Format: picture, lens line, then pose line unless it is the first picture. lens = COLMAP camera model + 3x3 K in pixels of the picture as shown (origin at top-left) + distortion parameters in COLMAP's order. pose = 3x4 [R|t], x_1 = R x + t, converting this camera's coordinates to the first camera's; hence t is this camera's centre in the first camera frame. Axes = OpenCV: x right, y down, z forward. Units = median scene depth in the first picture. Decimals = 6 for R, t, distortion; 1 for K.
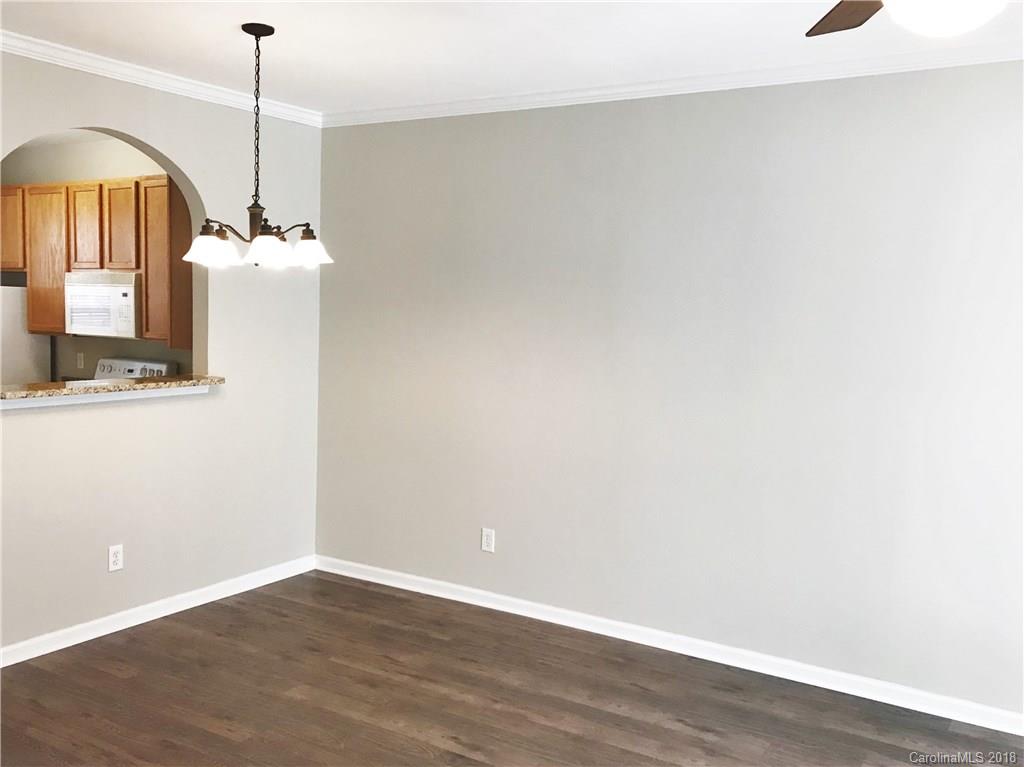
lens RADIAL K [[869.7, 0, 511.4], [0, 869.7, 383.7], [0, 0, 1]] dist [0.044676, -0.050246]
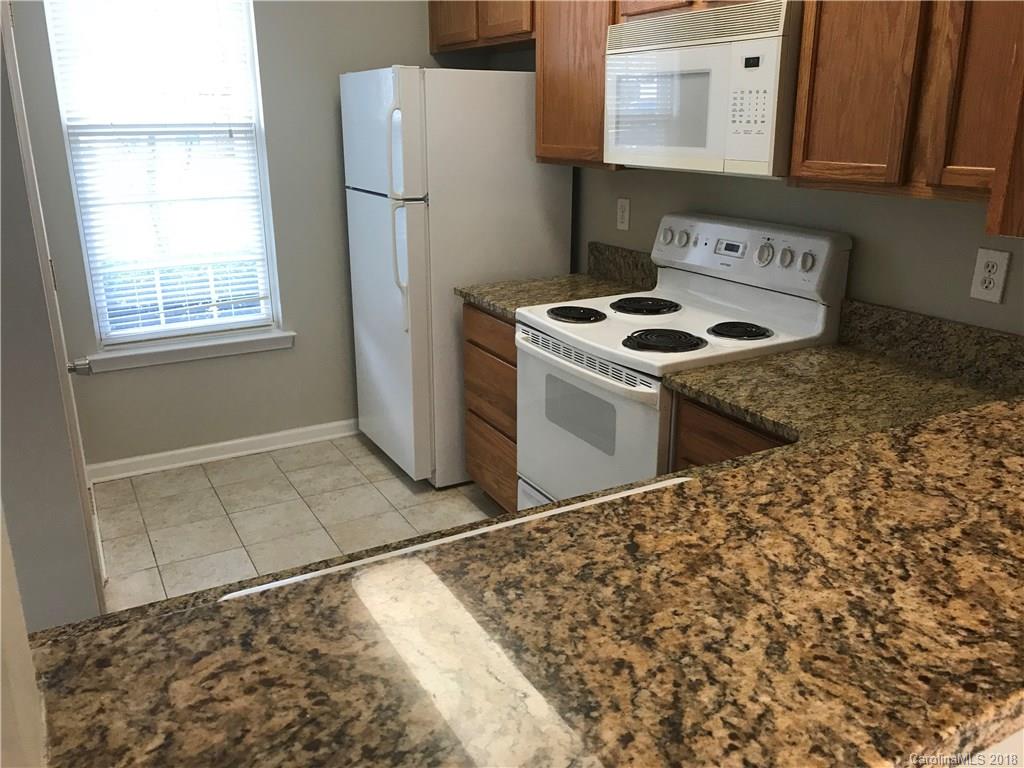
lens RADIAL K [[869.7, 0, 512.3], [0, 869.7, 383.3], [0, 0, 1]] dist [0.044676, -0.050246]
pose [[0.861967, 0.114338, -0.493902, -0.295029], [-0.007836, 0.977123, 0.212529, -0.039934], [0.506904, -0.179323, 0.843144, 0.538086]]
